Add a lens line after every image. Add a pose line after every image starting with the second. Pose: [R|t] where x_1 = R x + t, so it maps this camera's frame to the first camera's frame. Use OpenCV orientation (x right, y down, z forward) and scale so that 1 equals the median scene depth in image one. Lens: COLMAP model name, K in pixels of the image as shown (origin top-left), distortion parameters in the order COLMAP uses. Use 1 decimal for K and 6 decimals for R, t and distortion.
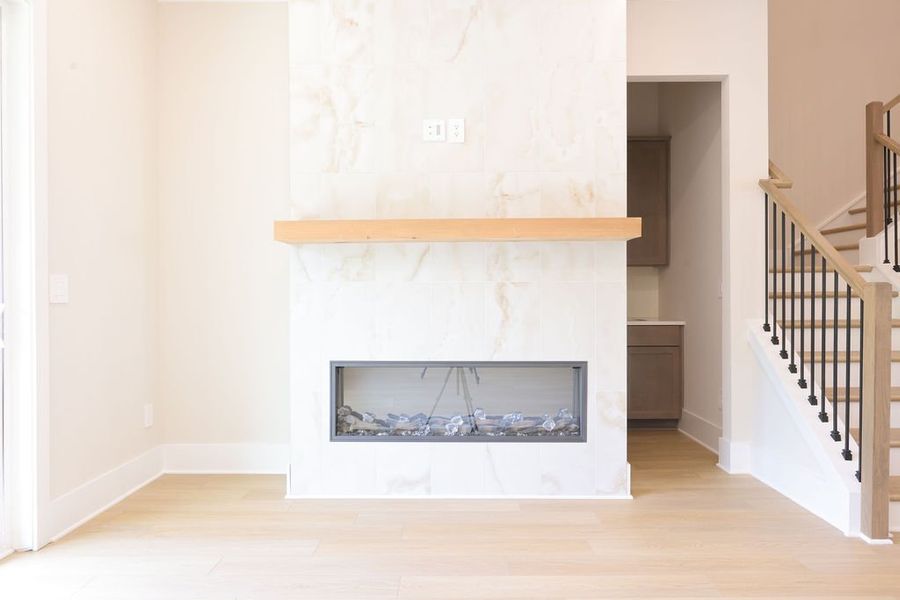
lens RADIAL K [[610.0, 0, 450.0], [0, 610.0, 300.0], [0, 0, 1]] dist [-0.004501, 0.001572]
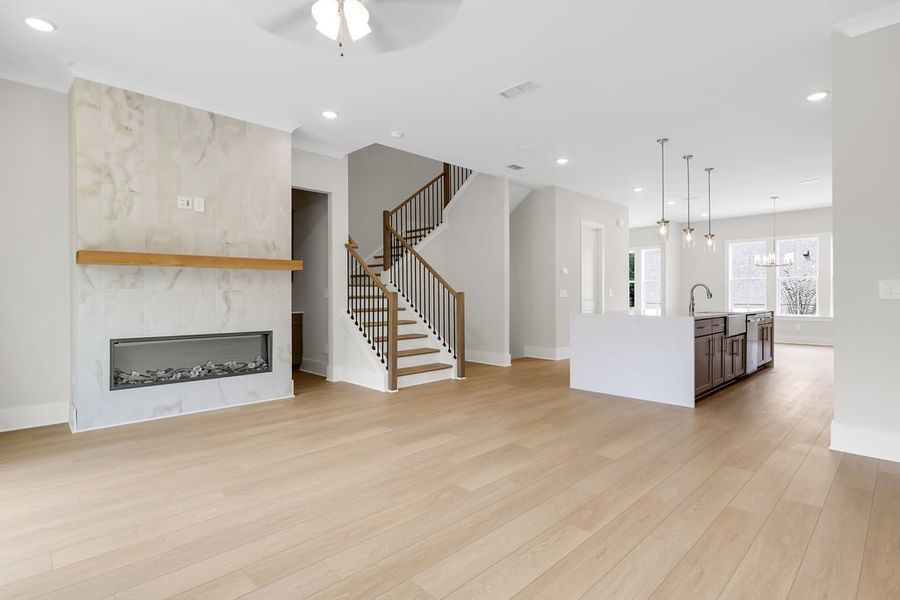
lens RADIAL K [[407.3, 0, 454.2], [0, 407.3, 295.1], [0, 0, 1]] dist [0.000596, 0.000259]
pose [[0.701441, 0.002877, 0.712722, -0.311332], [0.005597, 0.999939, -0.009545, 0.000756], [-0.712705, 0.010685, 0.701382, -0.357241]]
